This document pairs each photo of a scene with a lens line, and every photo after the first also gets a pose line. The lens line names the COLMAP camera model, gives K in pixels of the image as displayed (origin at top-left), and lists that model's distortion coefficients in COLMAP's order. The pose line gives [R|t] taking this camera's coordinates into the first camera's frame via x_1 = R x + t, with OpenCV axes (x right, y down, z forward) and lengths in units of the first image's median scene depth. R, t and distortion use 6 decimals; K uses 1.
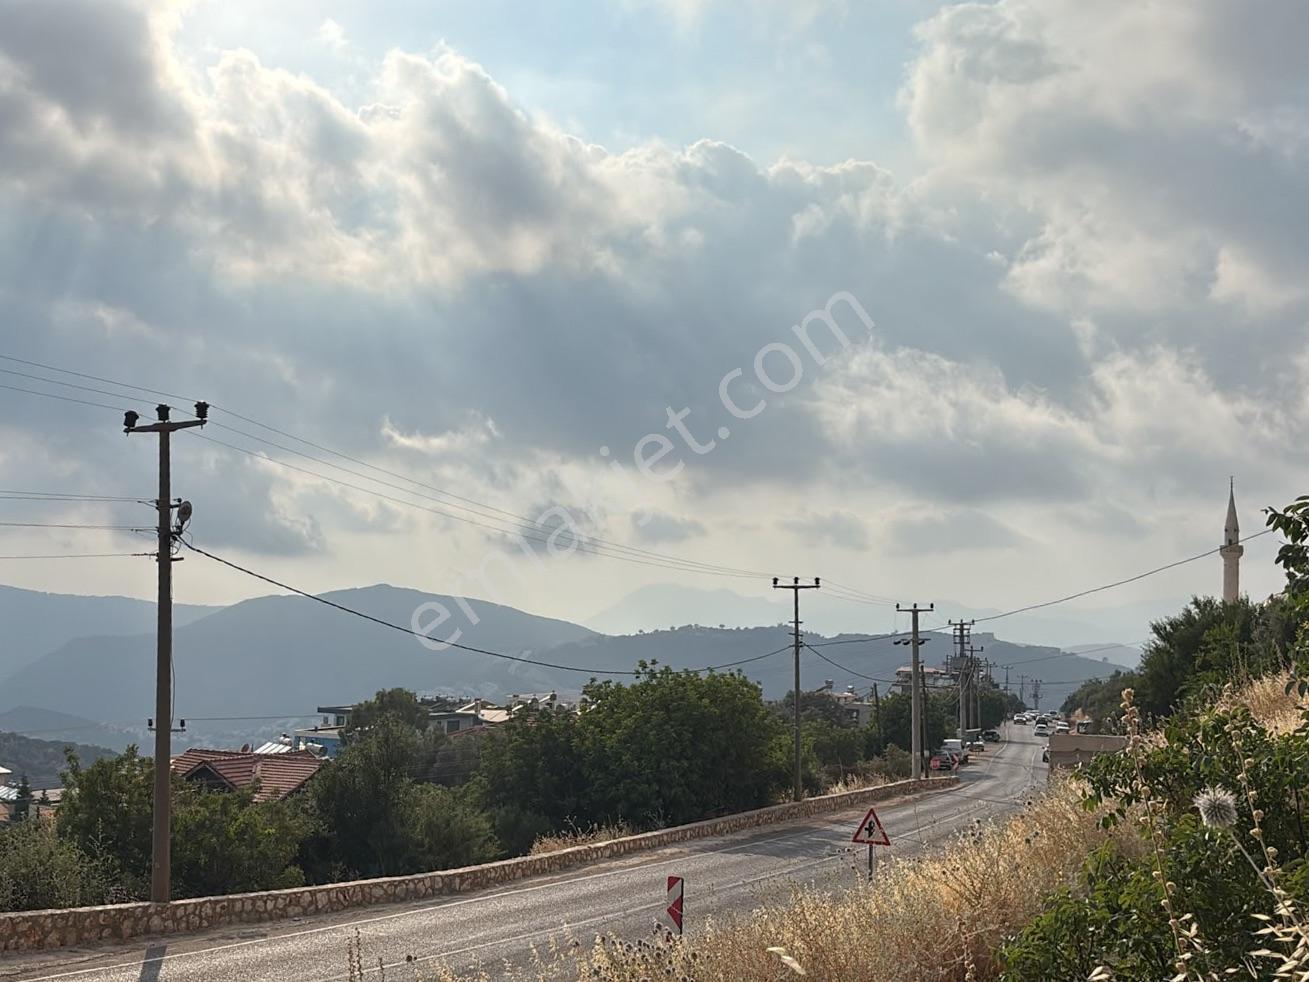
lens RADIAL K [[1490.0, 0, 647.6], [0, 1490.0, 519.6], [0, 0, 1]] dist [0.004989, 0.000000]
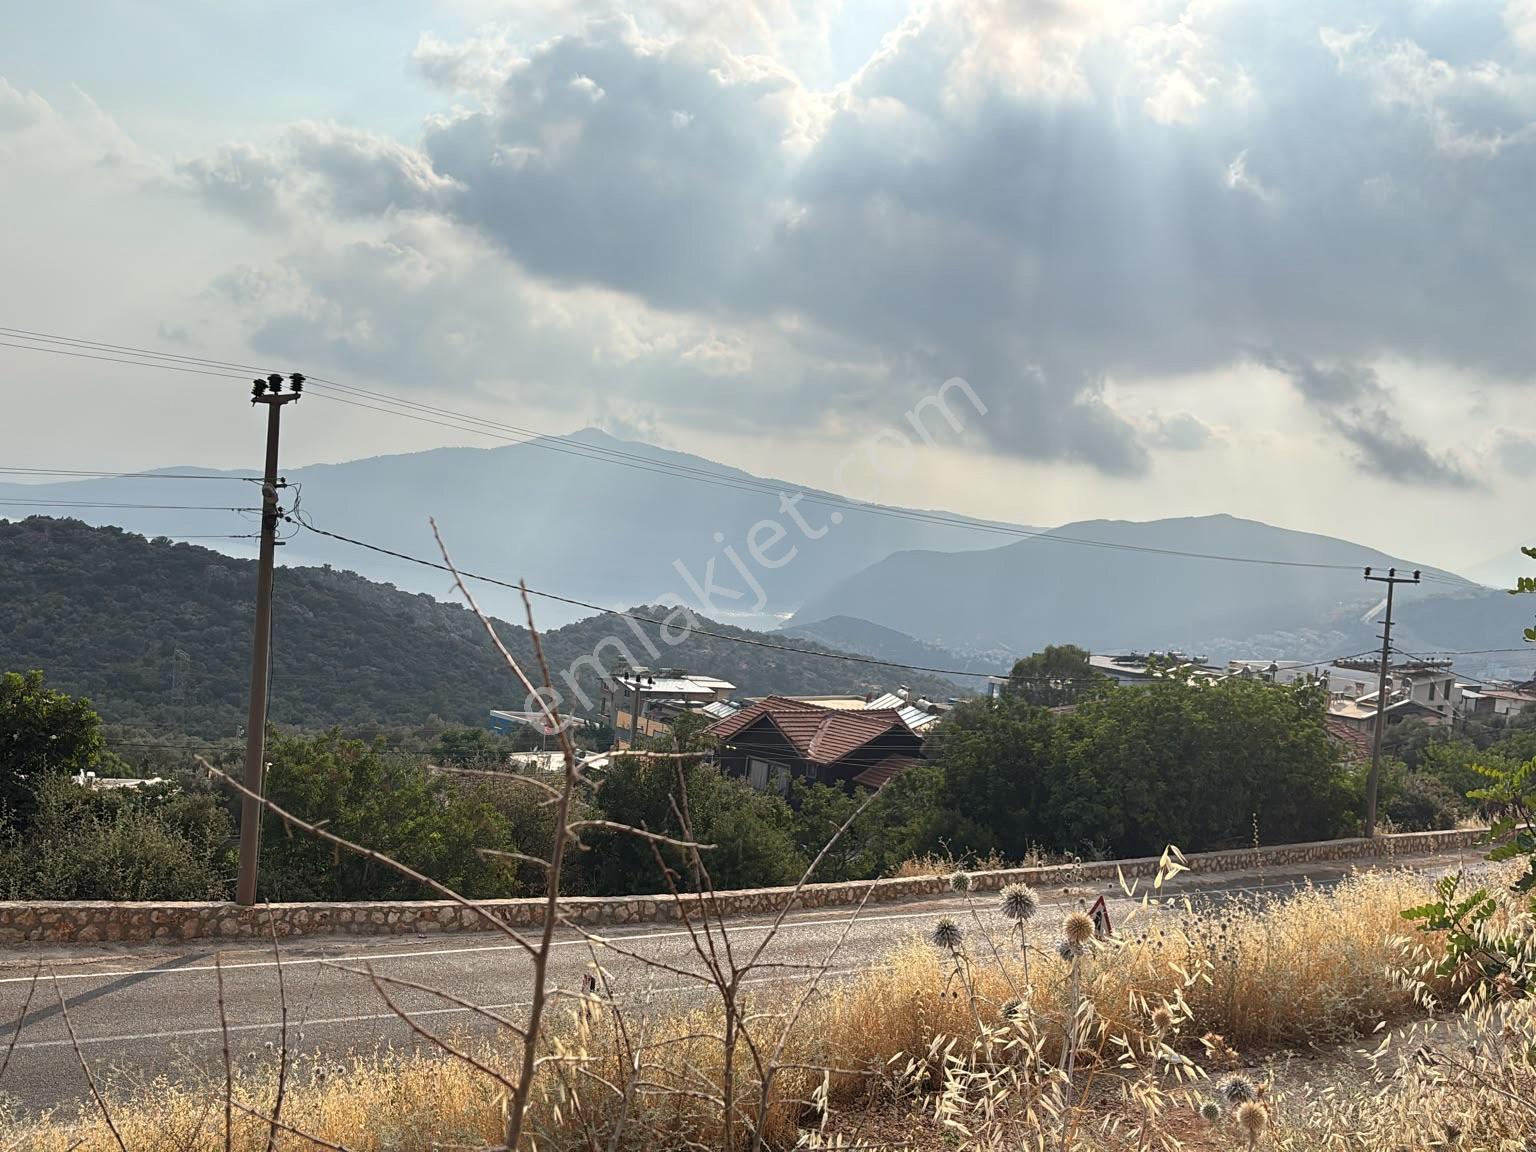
lens RADIAL K [[1642.4, 0, 775.7], [0, 1642.4, 580.9], [0, 0, 1]] dist [0.028987, 0.000000]
pose [[0.941059, 0.064805, -0.331976, 0.317290], [-0.041039, 0.996099, 0.078115, -0.042588], [0.335743, -0.059887, 0.940048, 0.136499]]
